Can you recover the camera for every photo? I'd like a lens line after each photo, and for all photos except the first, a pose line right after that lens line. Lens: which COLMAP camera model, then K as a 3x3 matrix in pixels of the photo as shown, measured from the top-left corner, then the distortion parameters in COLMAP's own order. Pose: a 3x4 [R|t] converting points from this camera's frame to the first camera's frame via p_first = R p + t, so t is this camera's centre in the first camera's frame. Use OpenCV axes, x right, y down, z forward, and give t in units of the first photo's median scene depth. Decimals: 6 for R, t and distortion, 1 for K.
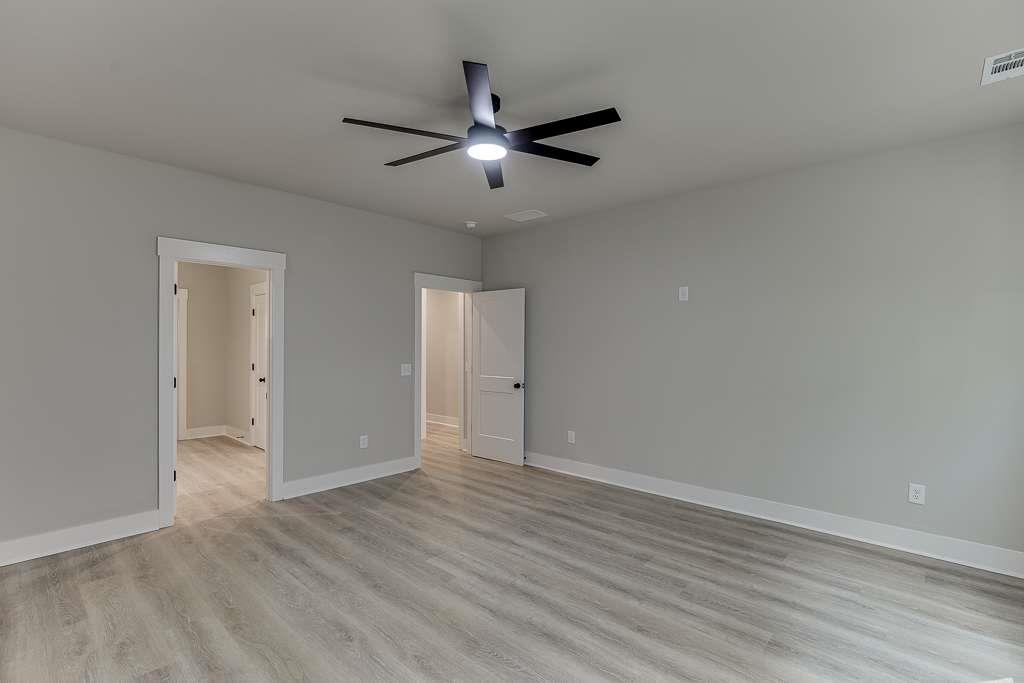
lens RADIAL K [[471.9, 0, 517.7], [0, 471.9, 345.3], [0, 0, 1]] dist [-0.003084, -0.000128]
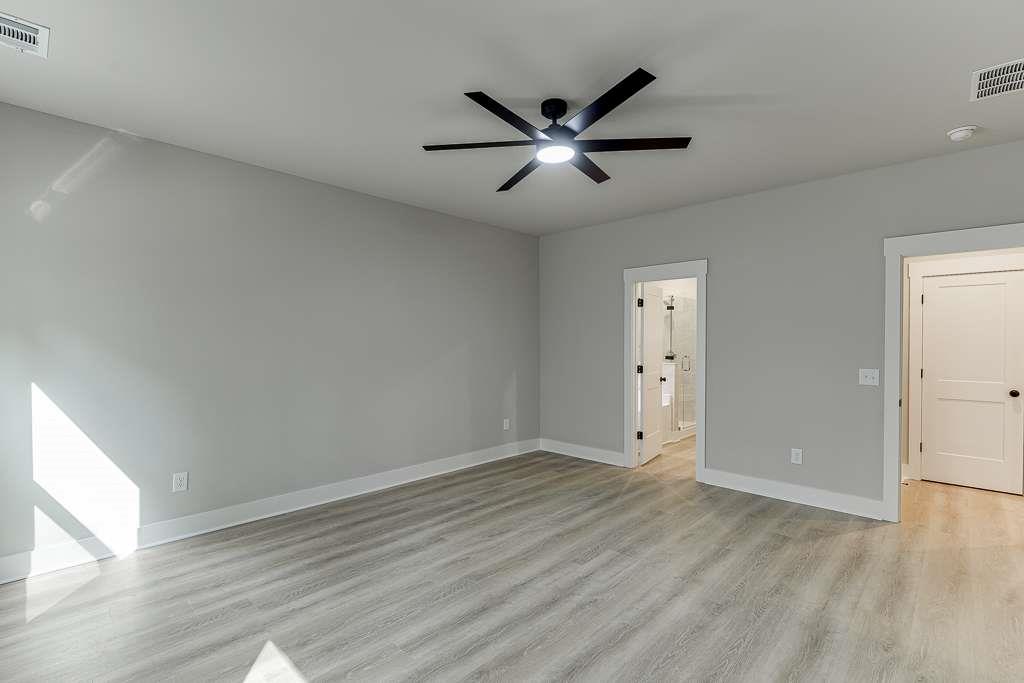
lens RADIAL K [[471.9, 0, 517.7], [0, 471.9, 345.3], [0, 0, 1]] dist [-0.003084, -0.000128]
pose [[-0.023990, 0.006626, -0.999690, 0.773806], [-0.001473, 0.999977, 0.006663, 0.000032], [0.999711, 0.001632, -0.023979, 0.751966]]
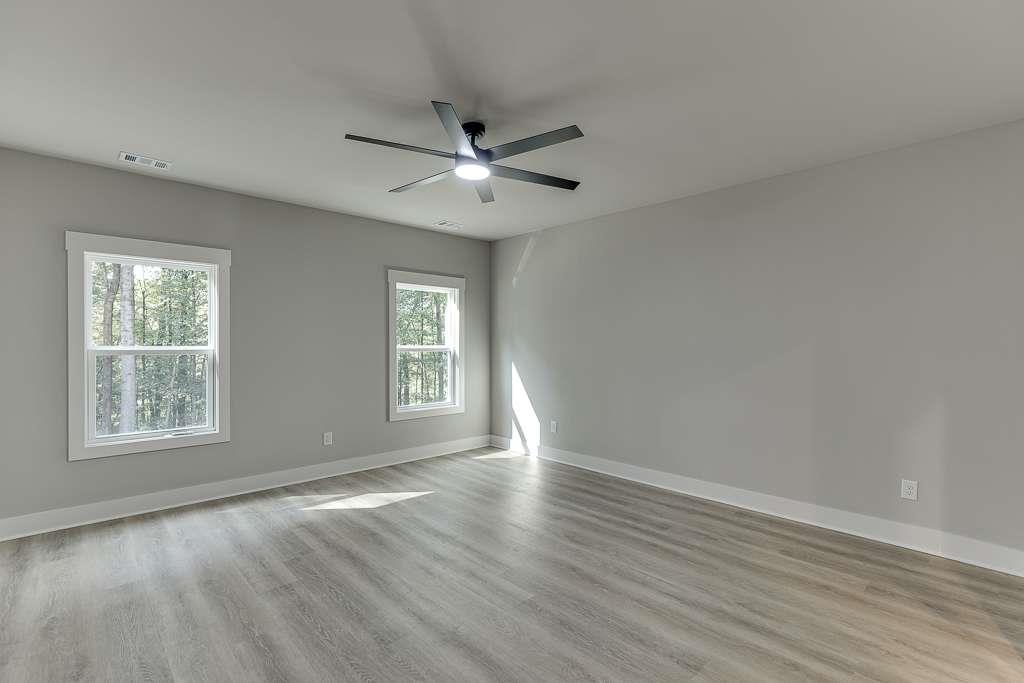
lens RADIAL K [[471.9, 0, 517.7], [0, 471.9, 345.3], [0, 0, 1]] dist [-0.003084, -0.000128]
pose [[-0.997401, -0.003051, 0.071992, -0.205449], [-0.002566, 0.999973, 0.006818, -0.001571], [-0.072011, 0.006615, -0.997382, 1.691997]]
